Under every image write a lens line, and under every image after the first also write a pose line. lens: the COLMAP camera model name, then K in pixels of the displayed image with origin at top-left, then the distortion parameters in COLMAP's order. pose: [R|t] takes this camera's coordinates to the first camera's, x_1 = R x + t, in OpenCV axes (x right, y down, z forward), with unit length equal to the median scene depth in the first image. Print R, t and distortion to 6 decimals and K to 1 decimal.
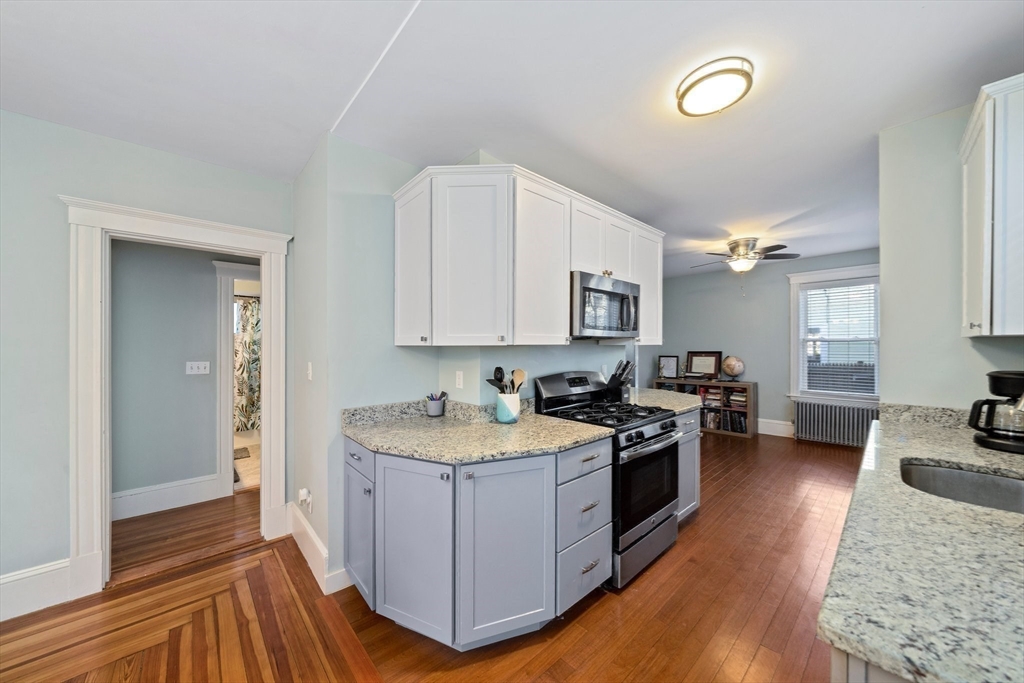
lens RADIAL K [[355.3, 0, 513.6], [0, 355.3, 347.0], [0, 0, 1]] dist [-0.006743, -0.000031]
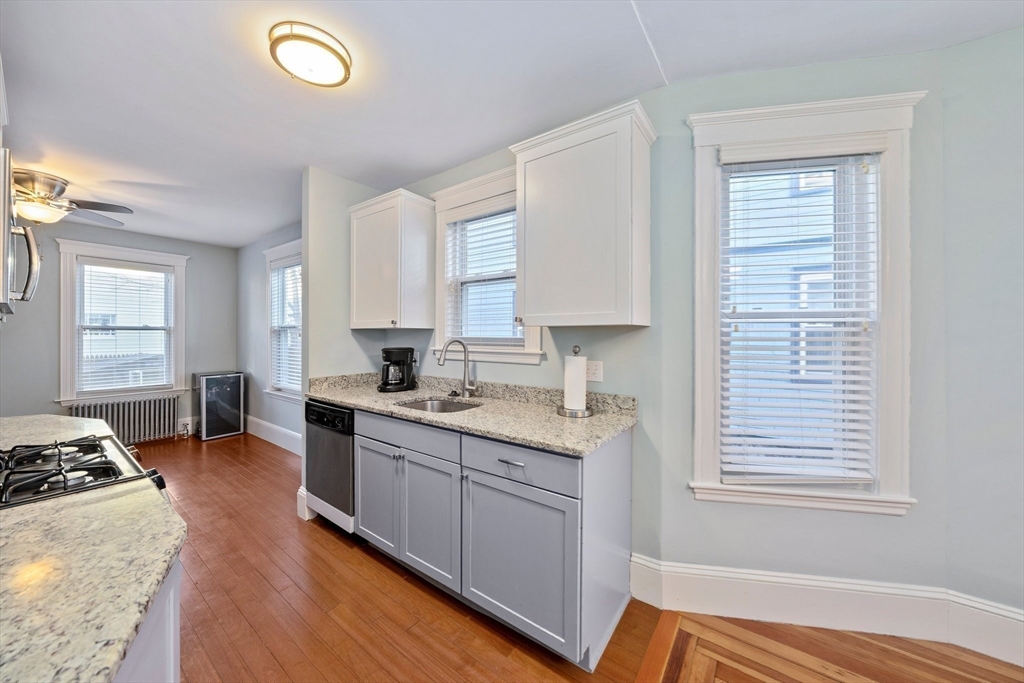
lens RADIAL K [[355.3, 0, 510.1], [0, 355.3, 336.4], [0, 0, 1]] dist [-0.006743, -0.000031]
pose [[-0.212284, 0.003209, 0.977203, -0.141777], [0.001314, 0.999995, -0.002999, 0.003969], [-0.977207, 0.000648, -0.212287, 0.213100]]
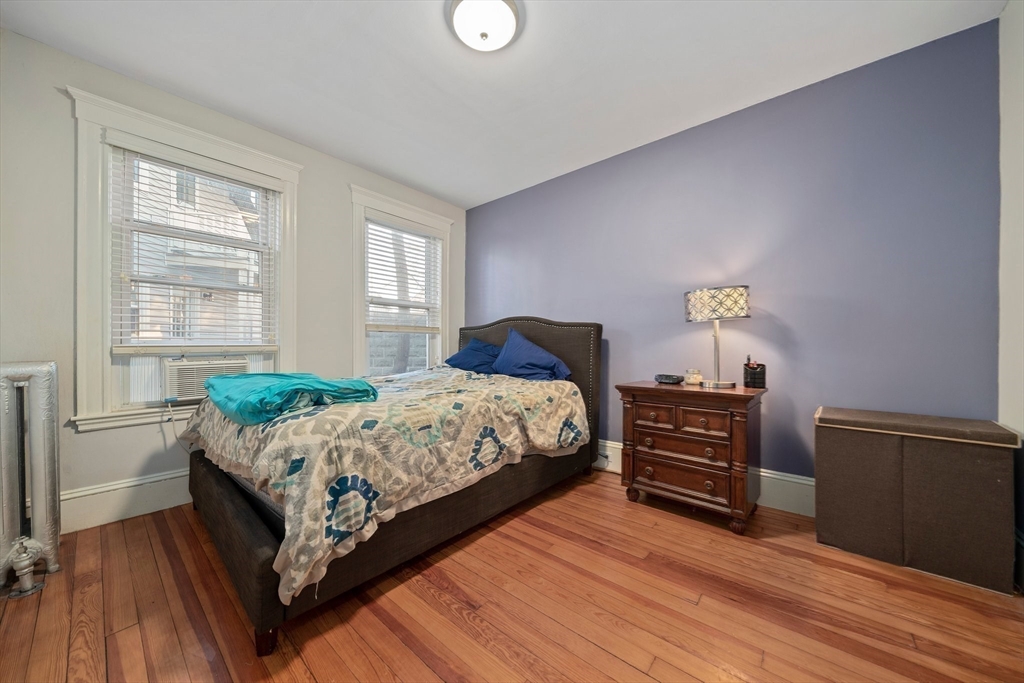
lens RADIAL K [[355.3, 0, 511.5], [0, 355.3, 348.8], [0, 0, 1]] dist [-0.006743, -0.000031]
pose [[-0.139228, -0.003264, 0.990255, 0.136271], [0.000507, 0.999994, 0.003368, 0.062819], [-0.990260, 0.000971, -0.139225, 0.783920]]
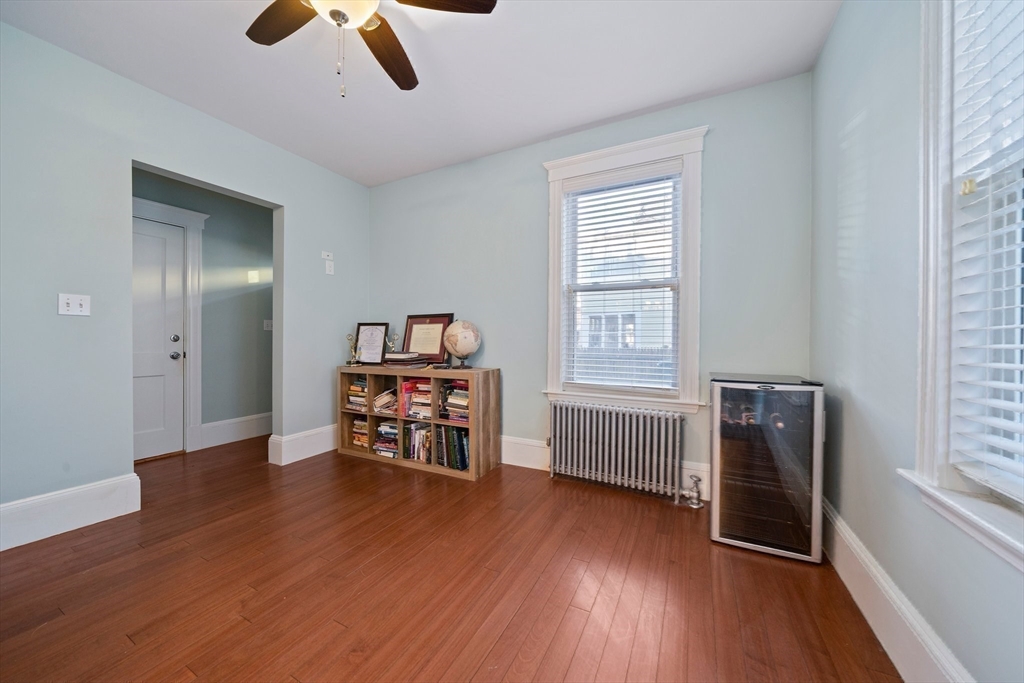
lens RADIAL K [[355.3, 0, 513.1], [0, 355.3, 340.5], [0, 0, 1]] dist [-0.006743, -0.000031]
pose [[0.932412, 0.011086, 0.361228, 0.513759], [-0.011708, 0.999931, -0.000467, 0.057402], [-0.361208, -0.003794, 0.932477, 0.494410]]
